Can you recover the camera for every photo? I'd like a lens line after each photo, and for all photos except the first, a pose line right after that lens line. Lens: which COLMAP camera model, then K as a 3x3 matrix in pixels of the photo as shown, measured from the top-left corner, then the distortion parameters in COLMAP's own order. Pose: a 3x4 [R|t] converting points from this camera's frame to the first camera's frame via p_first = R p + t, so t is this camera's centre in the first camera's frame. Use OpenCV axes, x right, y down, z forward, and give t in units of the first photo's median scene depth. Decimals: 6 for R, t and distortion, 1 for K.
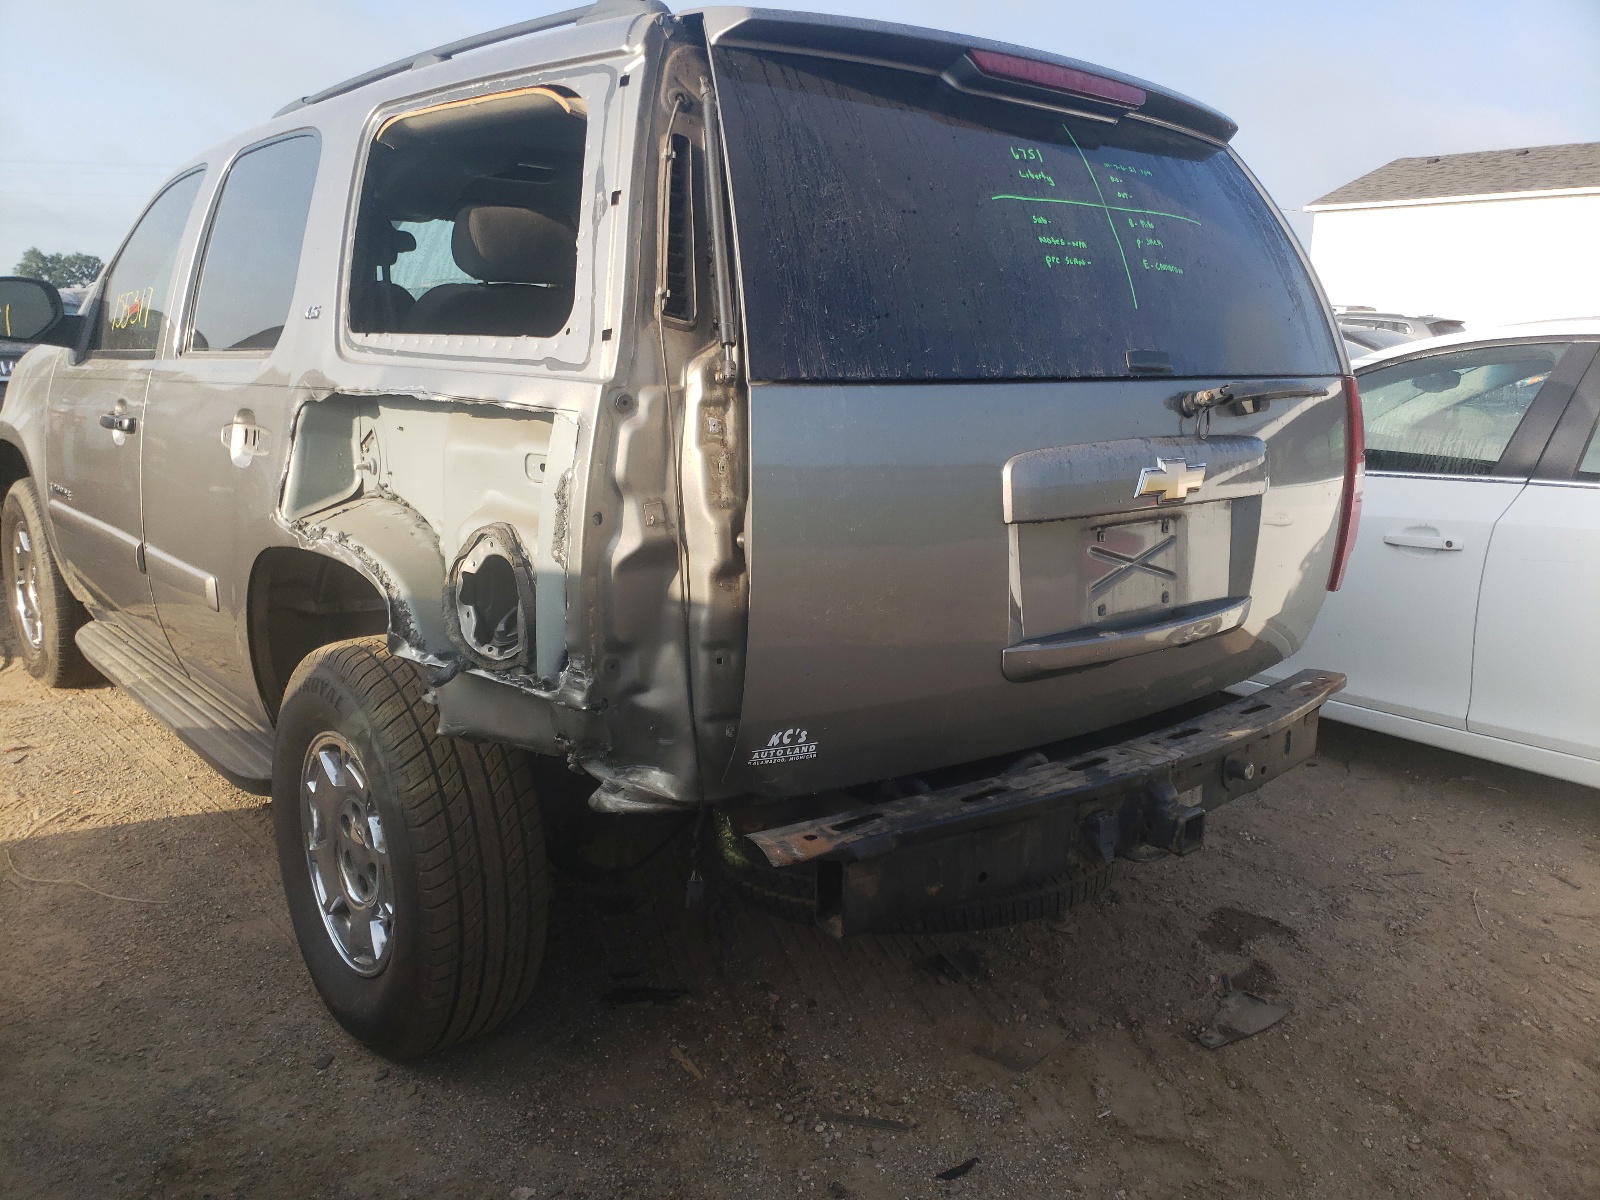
lens RADIAL K [[1253.0, 0, 800.0], [0, 1253.0, 600.0], [0, 0, 1]] dist [-0.001779, 0.047132]
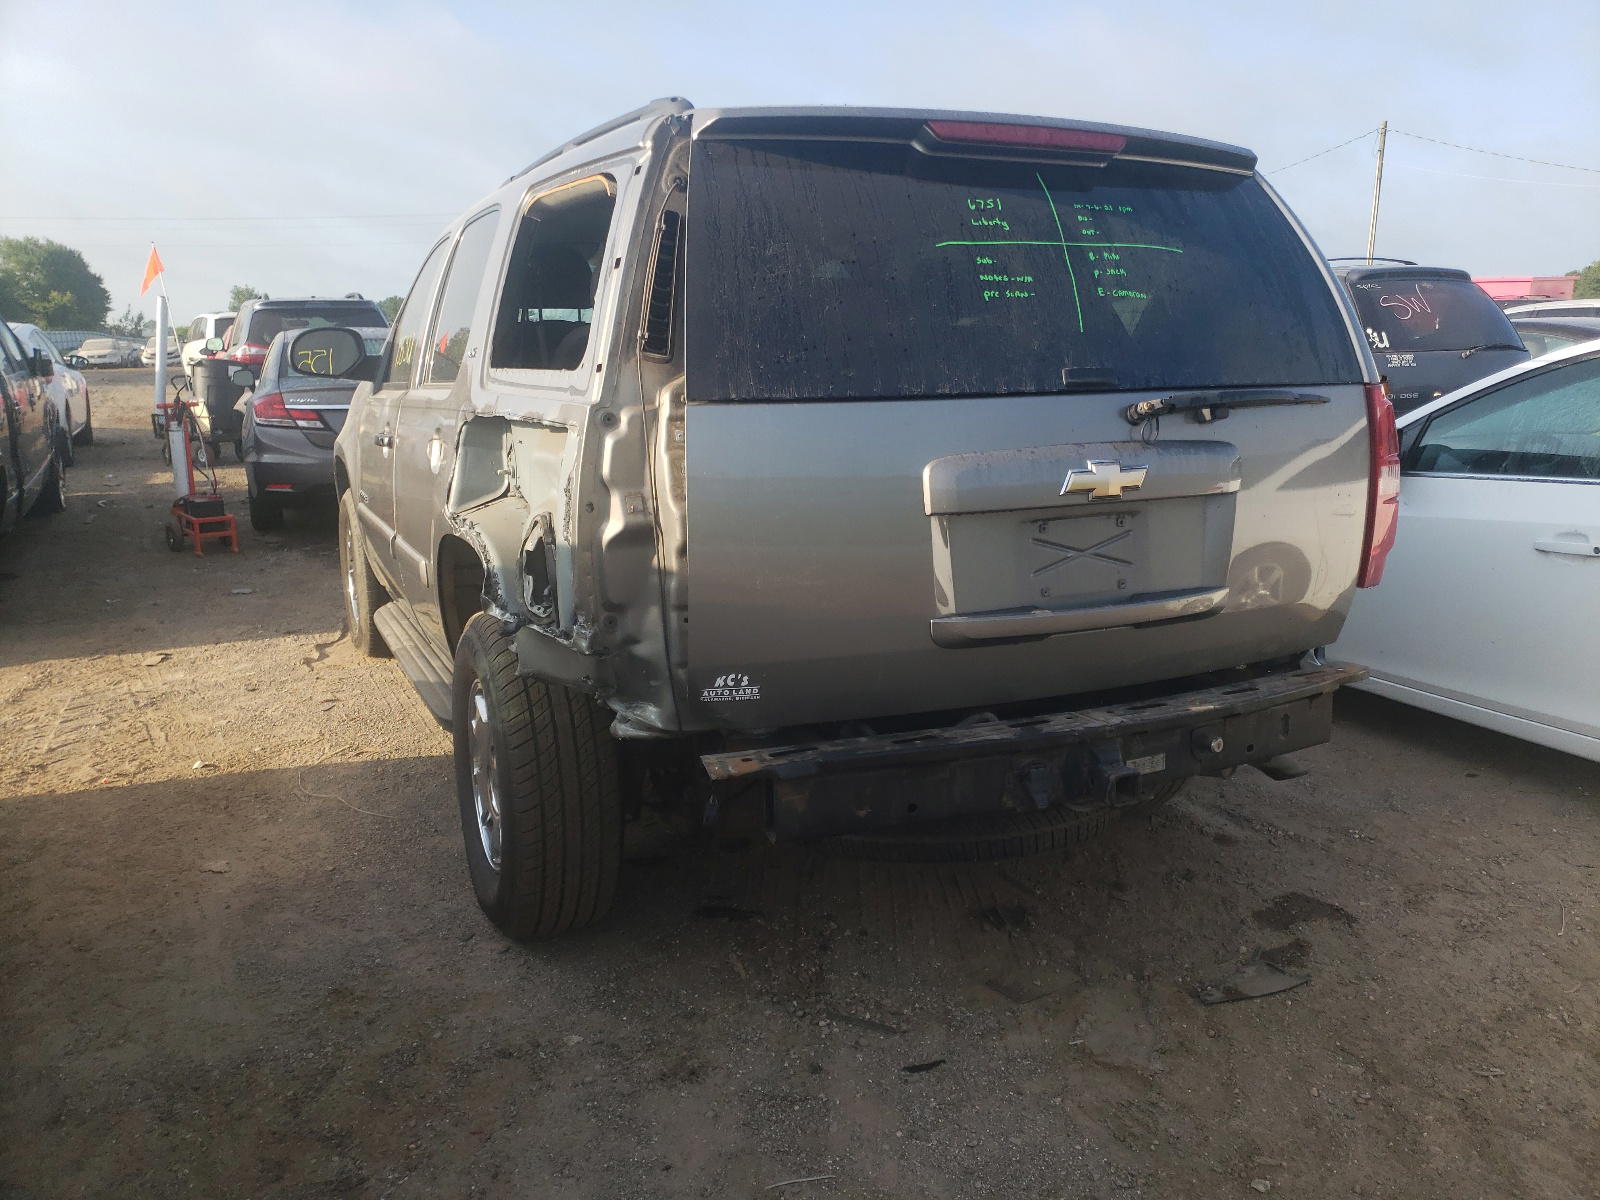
lens RADIAL K [[1221.6, 0, 800.0], [0, 1221.6, 600.0], [0, 0, 1]] dist [0.025850, 0.001391]
pose [[0.968111, 0.023100, -0.249453, 0.303845], [-0.025200, 0.999669, -0.005225, 0.027123], [0.249250, 0.011344, 0.968373, -0.154221]]
